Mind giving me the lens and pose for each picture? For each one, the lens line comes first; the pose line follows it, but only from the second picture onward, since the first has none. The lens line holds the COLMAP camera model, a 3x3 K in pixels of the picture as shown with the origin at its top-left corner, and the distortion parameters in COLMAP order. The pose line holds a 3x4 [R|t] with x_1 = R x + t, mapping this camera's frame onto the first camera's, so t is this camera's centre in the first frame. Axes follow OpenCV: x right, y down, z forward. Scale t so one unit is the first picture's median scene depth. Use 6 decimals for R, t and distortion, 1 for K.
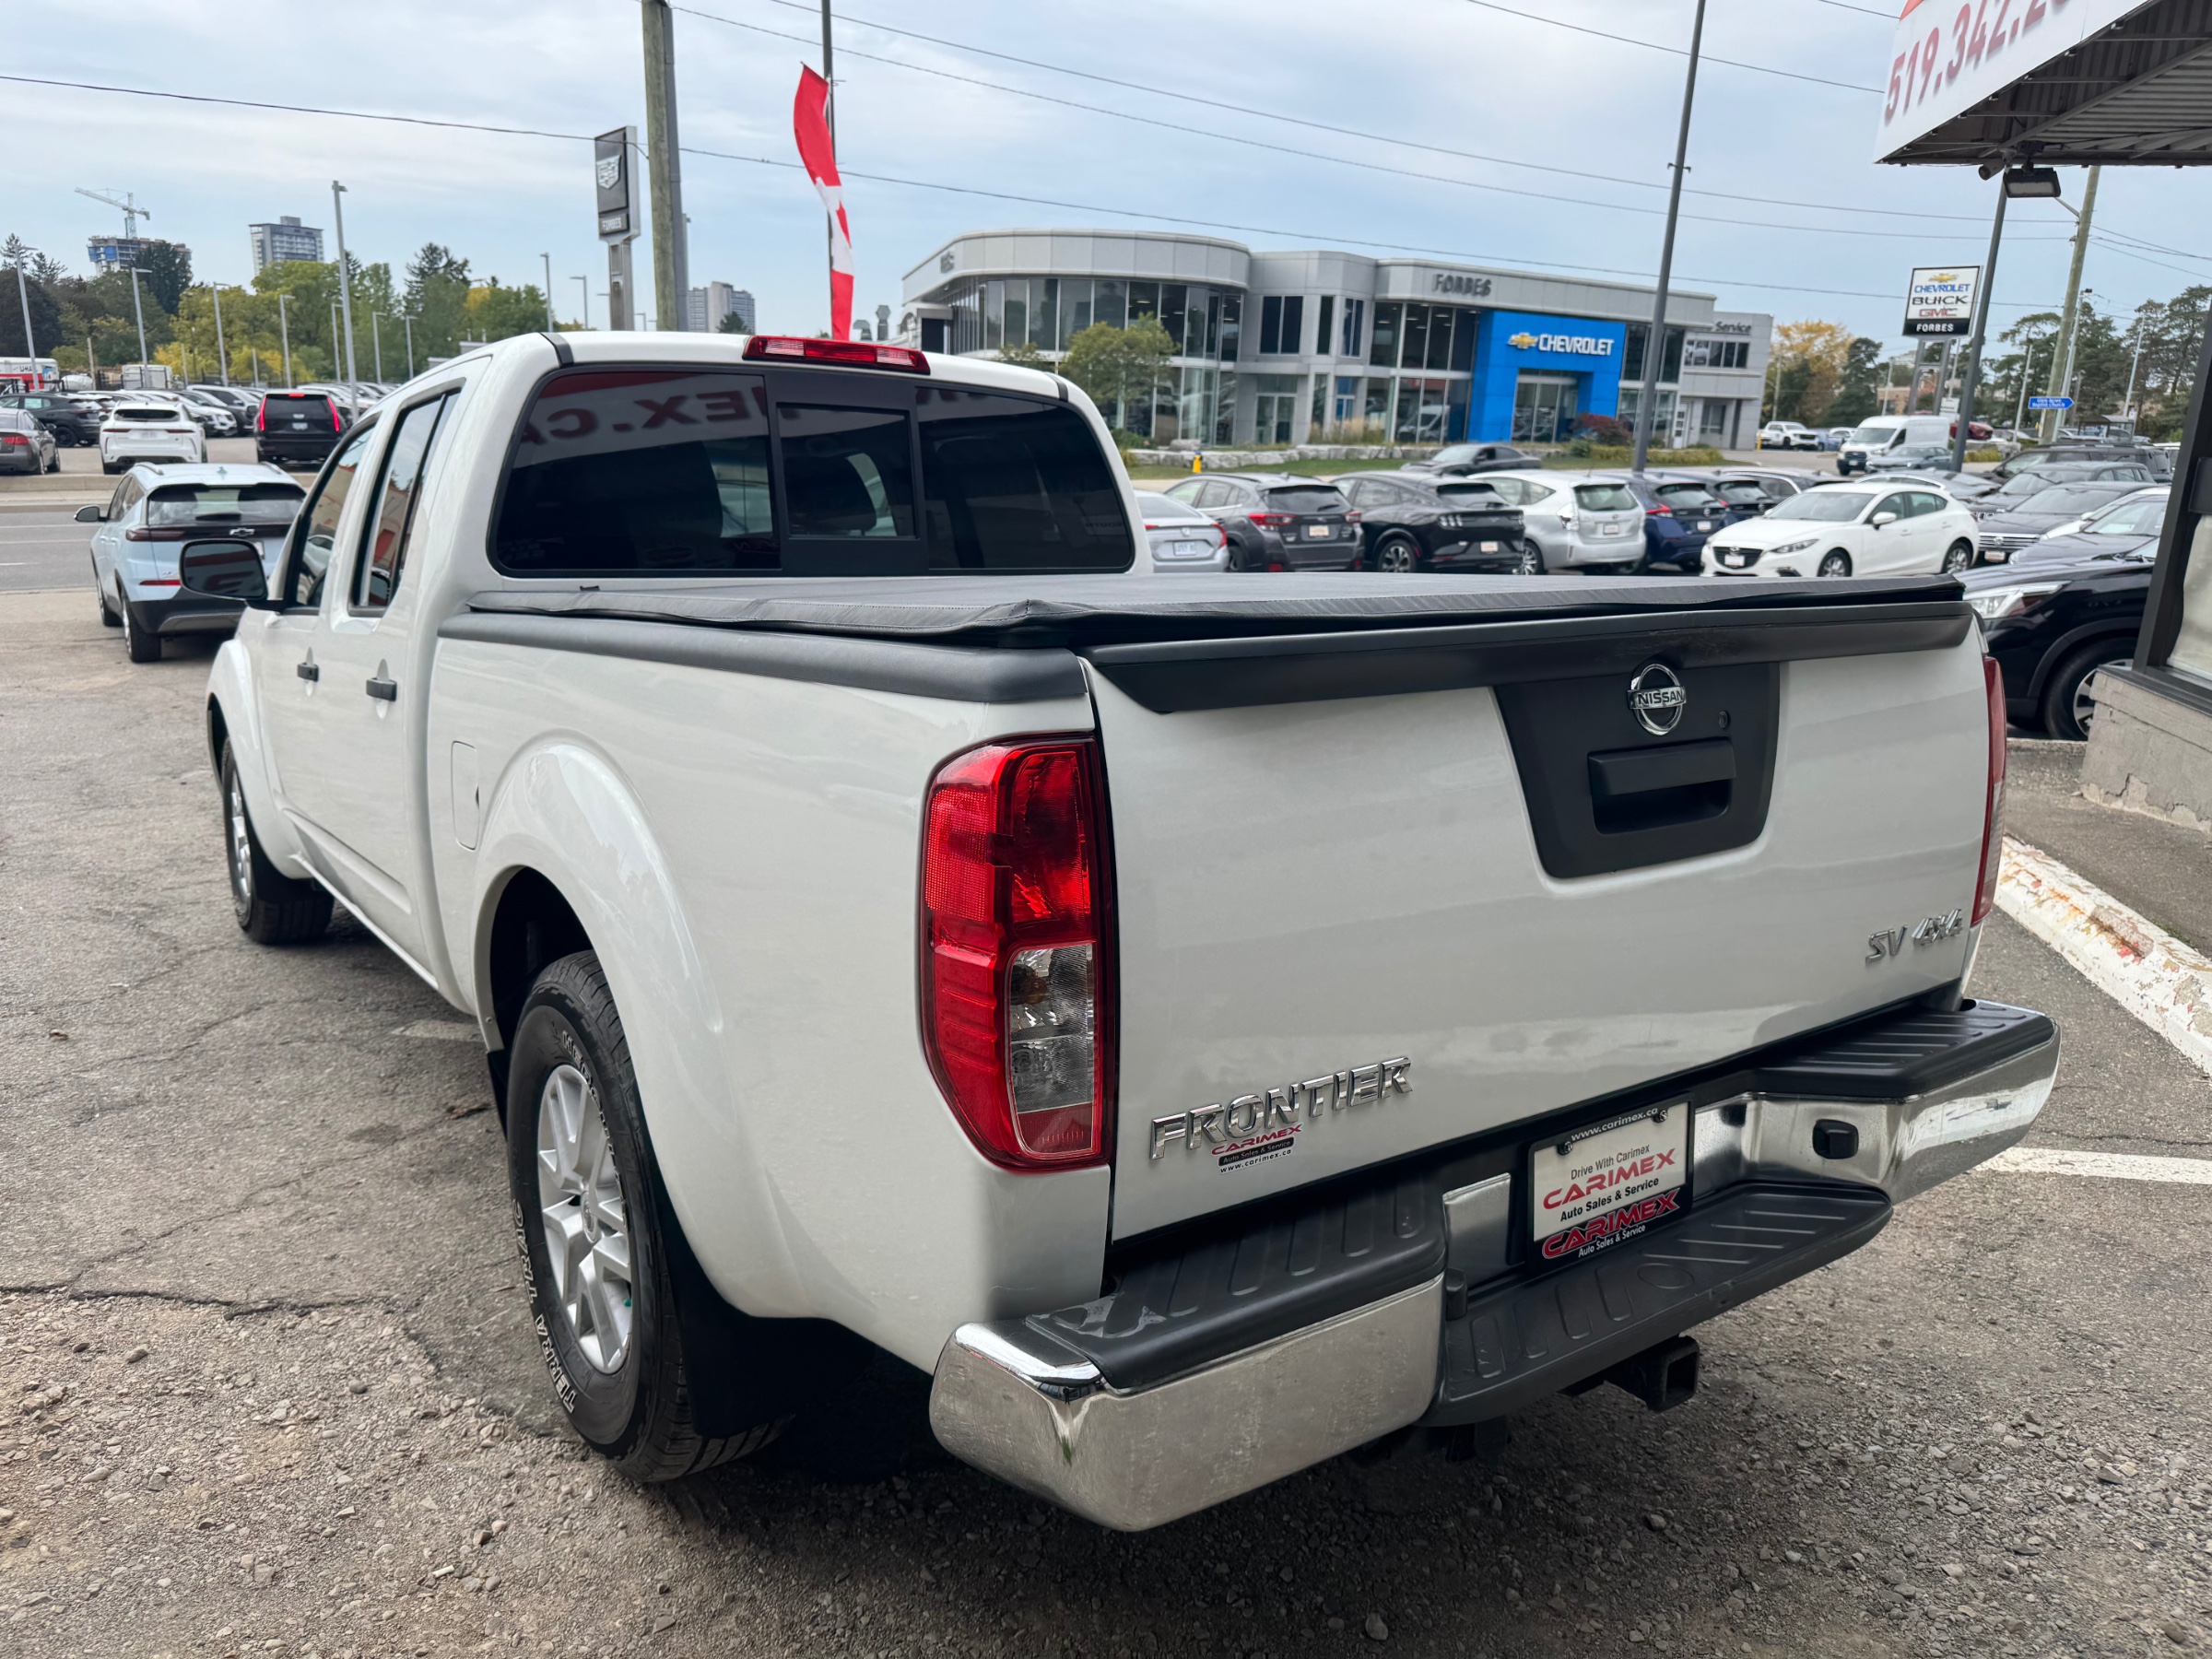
lens RADIAL K [[1637.4, 0, 1106.0], [0, 1637.4, 829.5], [0, 0, 1]] dist [-0.009638, 0.013738]
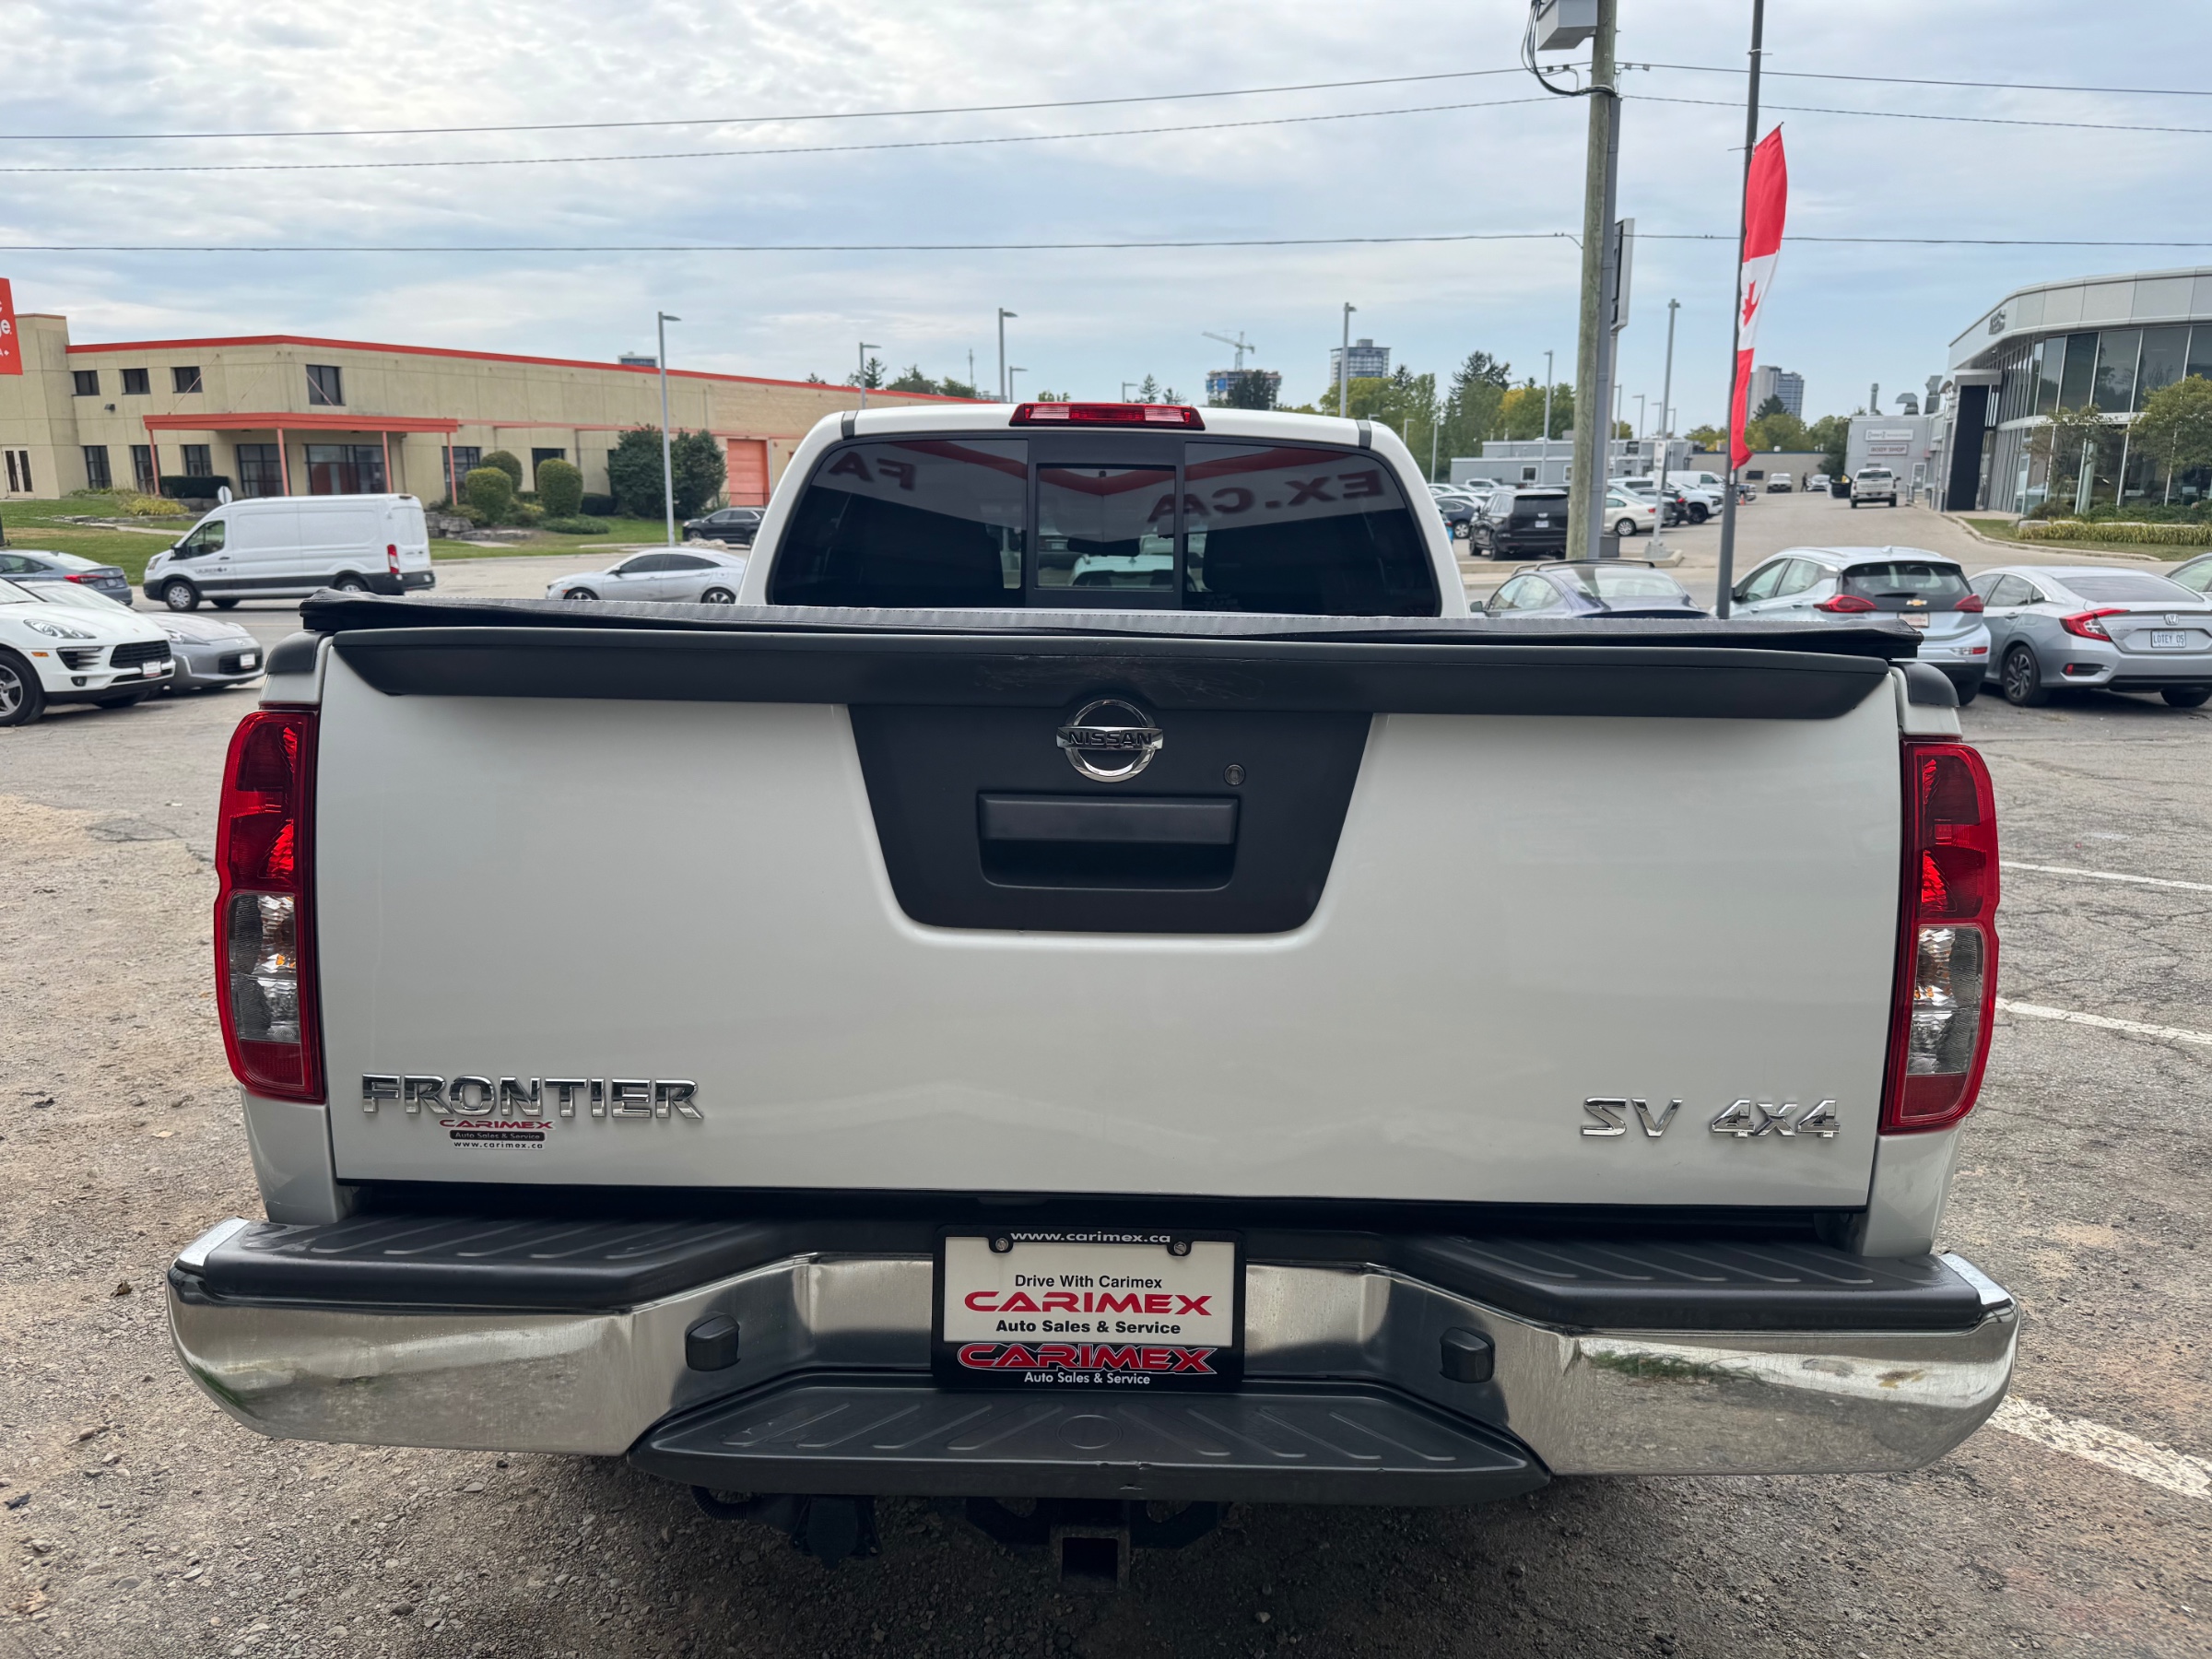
lens RADIAL K [[1569.8, 0, 1106.0], [0, 1569.8, 829.5], [0, 0, 1]] dist [0.138368, -0.147389]
pose [[0.809735, 0.095516, -0.578970, 0.754148], [-0.123945, 0.992242, -0.009651, -0.022906], [0.573557, 0.079575, 0.815291, 0.308070]]
